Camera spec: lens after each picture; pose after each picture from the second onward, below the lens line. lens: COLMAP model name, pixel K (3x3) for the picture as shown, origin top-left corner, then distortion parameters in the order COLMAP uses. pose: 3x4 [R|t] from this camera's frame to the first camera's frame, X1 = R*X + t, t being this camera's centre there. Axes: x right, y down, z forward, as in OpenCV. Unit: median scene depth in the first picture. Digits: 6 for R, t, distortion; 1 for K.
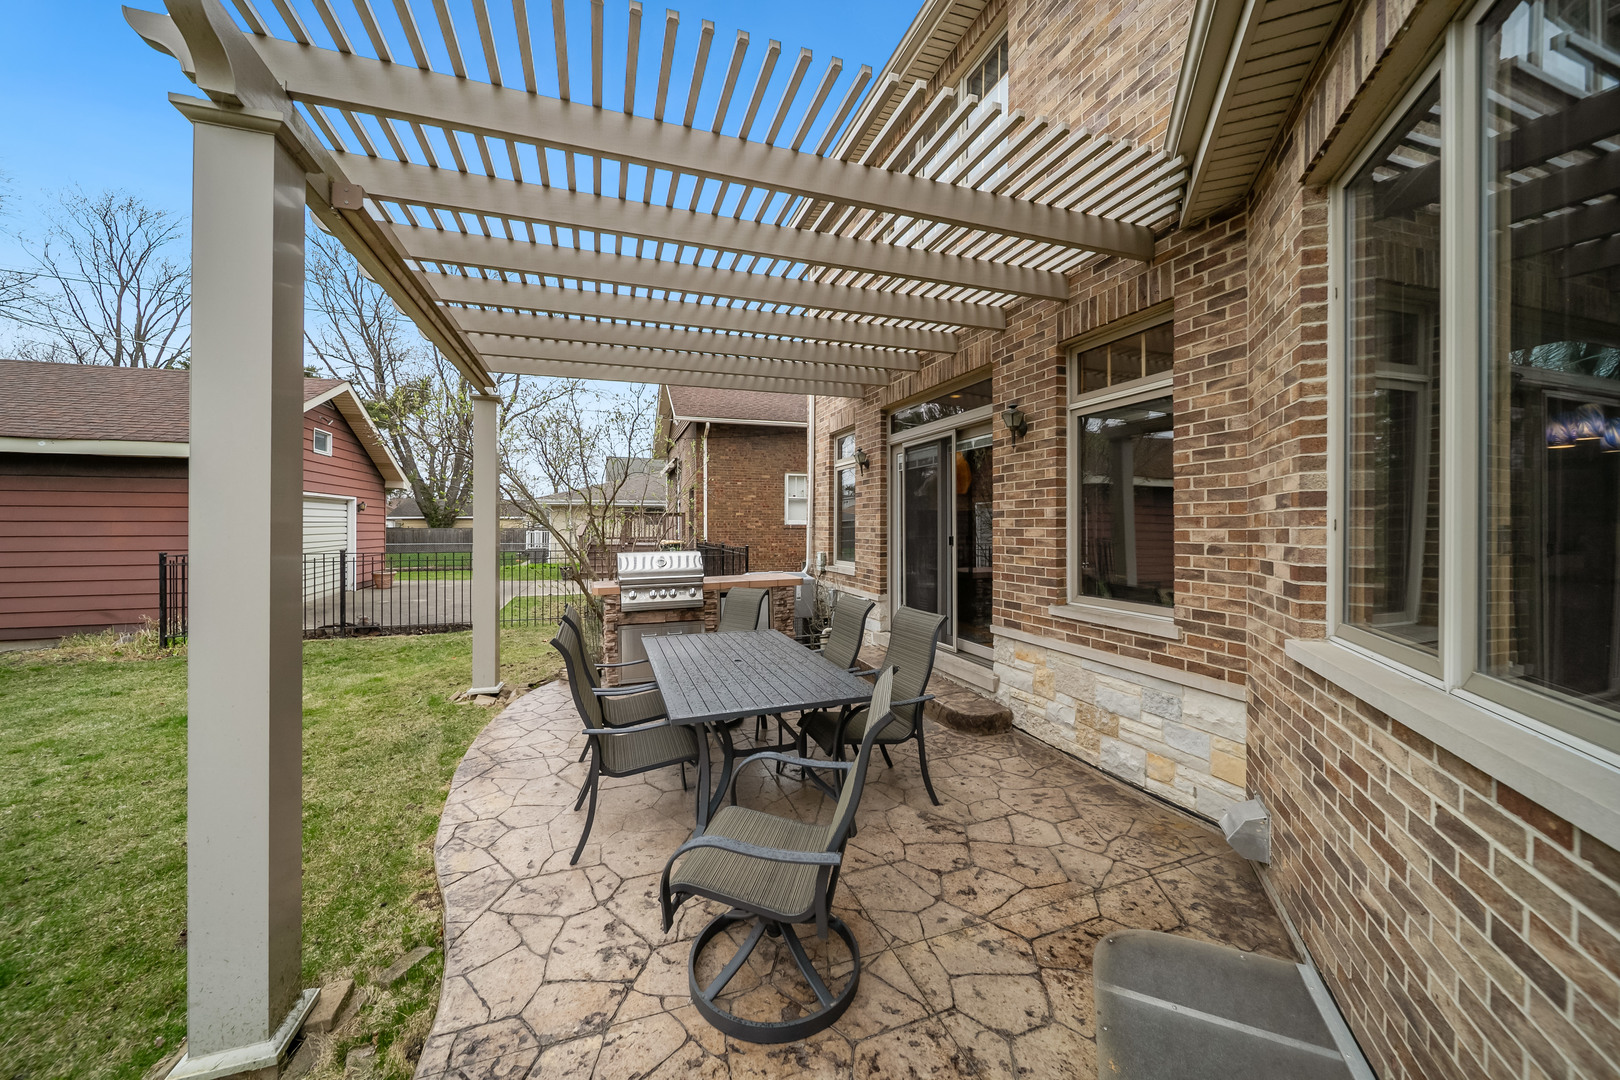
lens RADIAL K [[578.3, 0, 802.0], [0, 578.3, 526.1], [0, 0, 1]] dist [-0.001047, -0.000544]
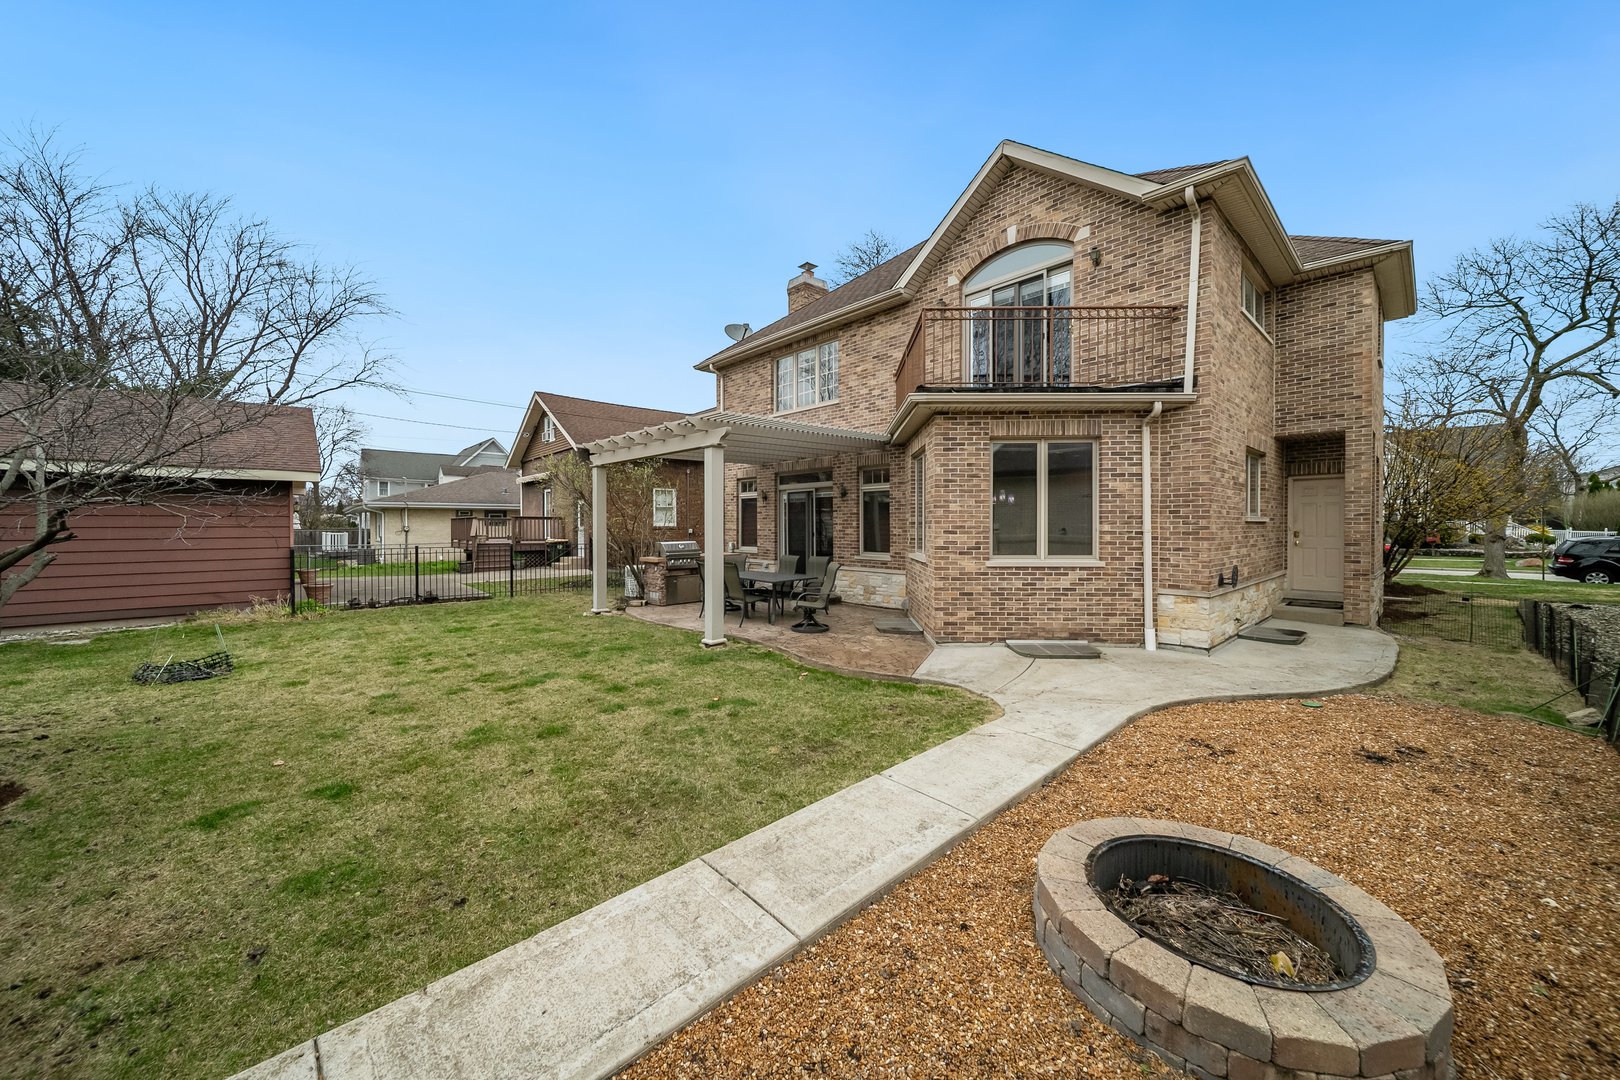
lens RADIAL K [[578.3, 0, 802.0], [0, 578.3, 526.1], [0, 0, 1]] dist [-0.001047, -0.000544]
pose [[0.925330, -0.004697, 0.379133, -0.927474], [0.003776, 0.999988, 0.003172, -0.022413], [-0.379143, -0.001504, 0.925337, -1.608637]]
